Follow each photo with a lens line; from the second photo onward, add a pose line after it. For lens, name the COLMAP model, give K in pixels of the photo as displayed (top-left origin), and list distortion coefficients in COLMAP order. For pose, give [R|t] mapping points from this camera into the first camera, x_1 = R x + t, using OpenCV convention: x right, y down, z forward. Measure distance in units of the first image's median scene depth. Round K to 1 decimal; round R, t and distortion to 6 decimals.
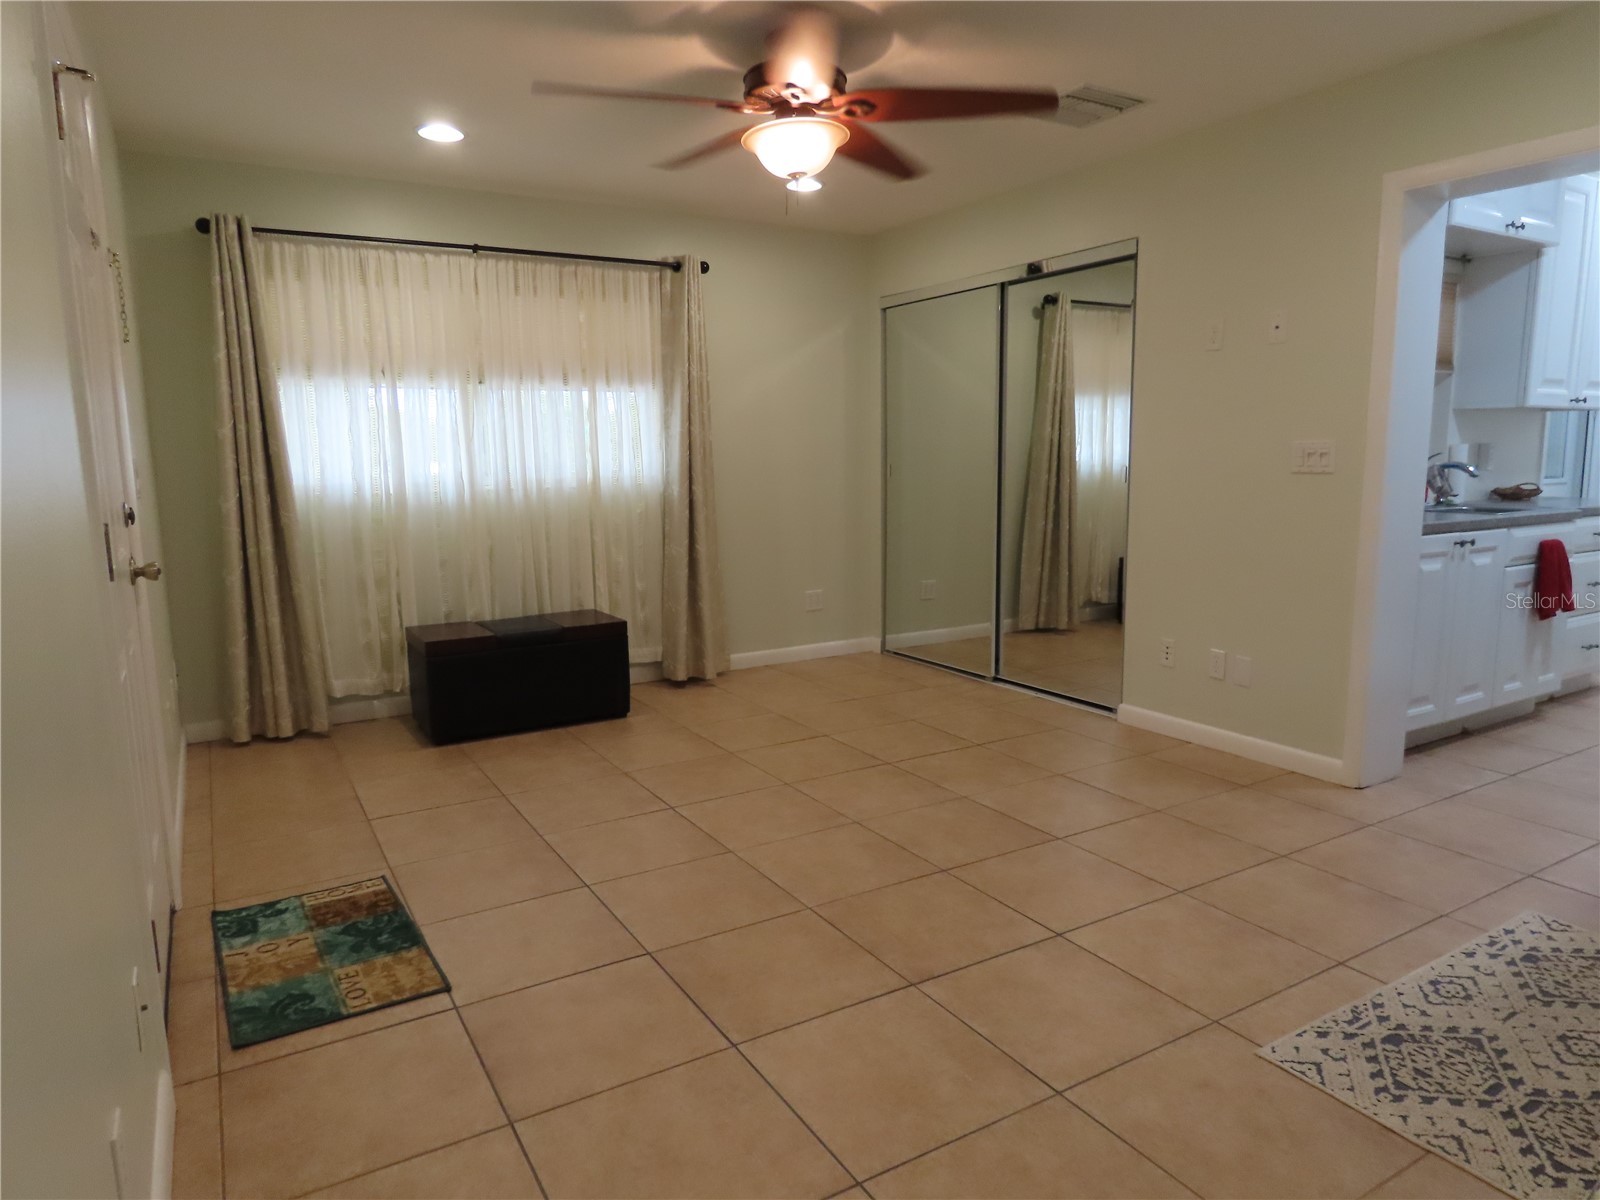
lens RADIAL K [[1007.4, 0, 801.4], [0, 1007.4, 599.1], [0, 0, 1]] dist [-0.010794, 0.002413]
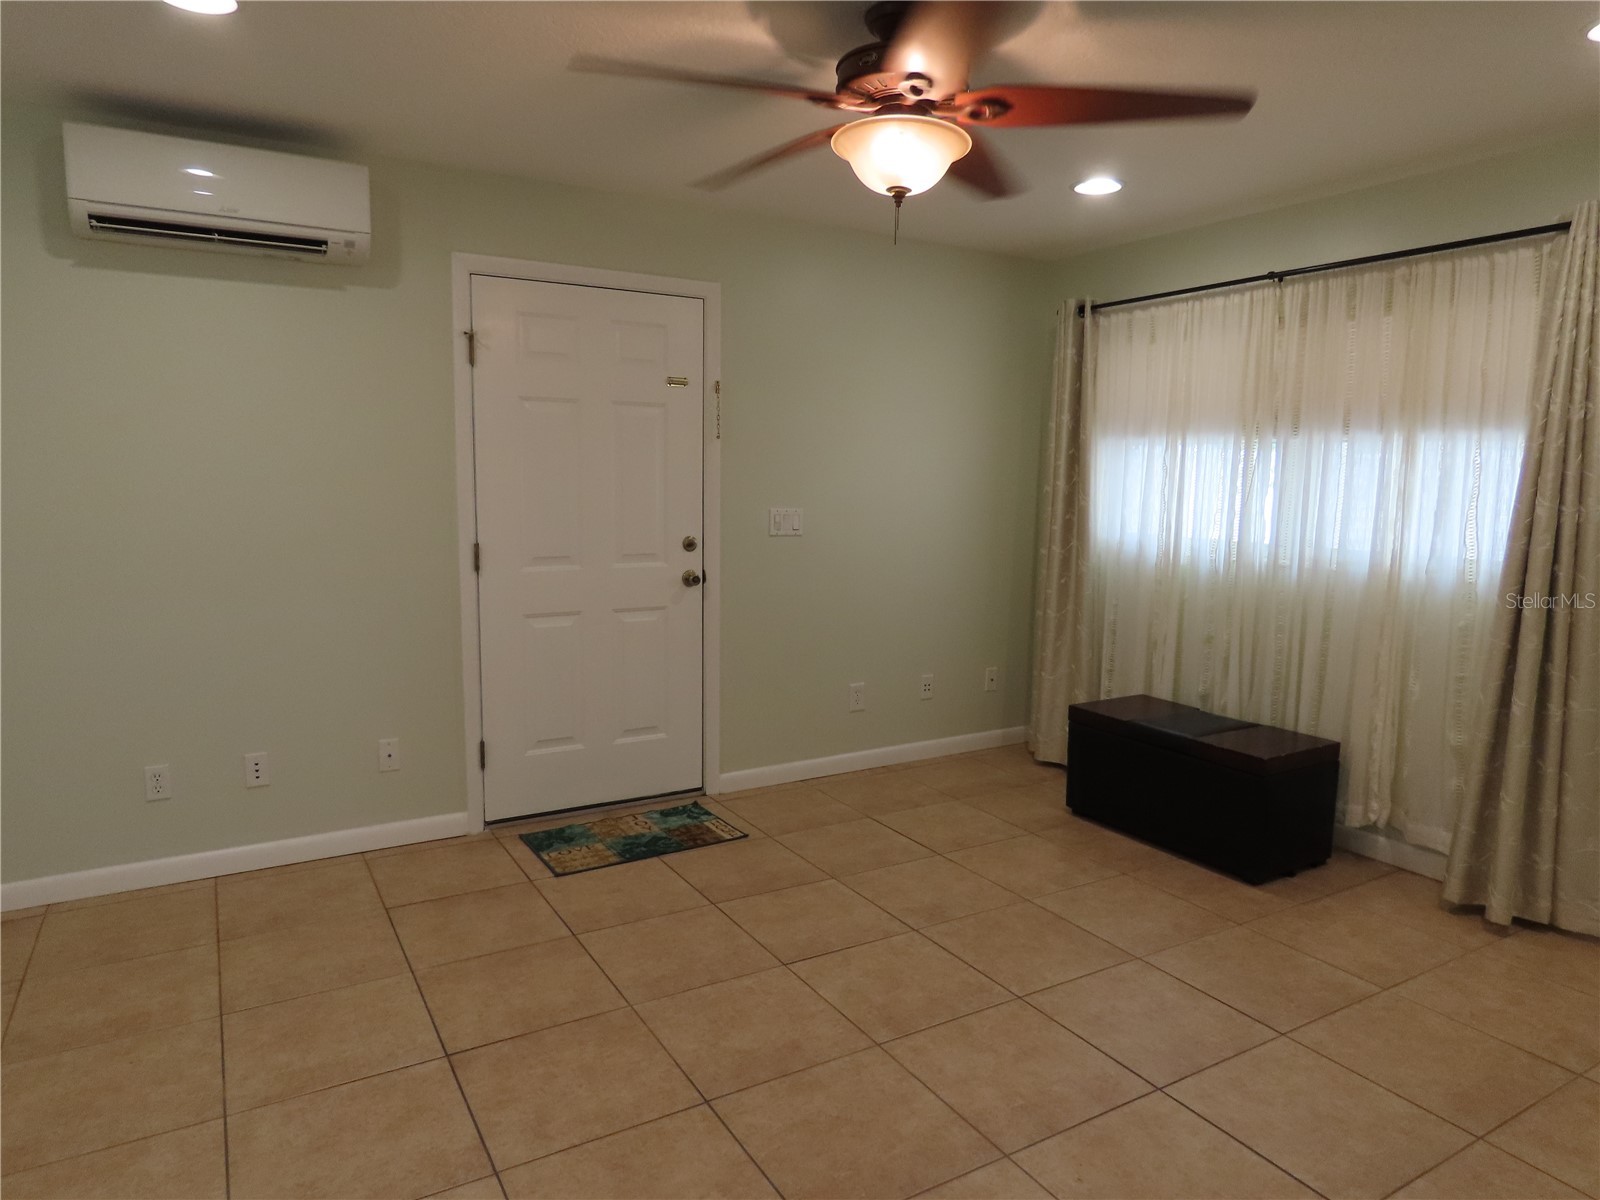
lens RADIAL K [[1007.4, 0, 801.4], [0, 1007.4, 599.1], [0, 0, 1]] dist [-0.010794, 0.002413]
pose [[-0.000981, 0.139471, -0.990226, 0.812030], [-0.160736, 0.977329, 0.137814, -0.209506], [0.986997, 0.159300, 0.021459, 0.961110]]
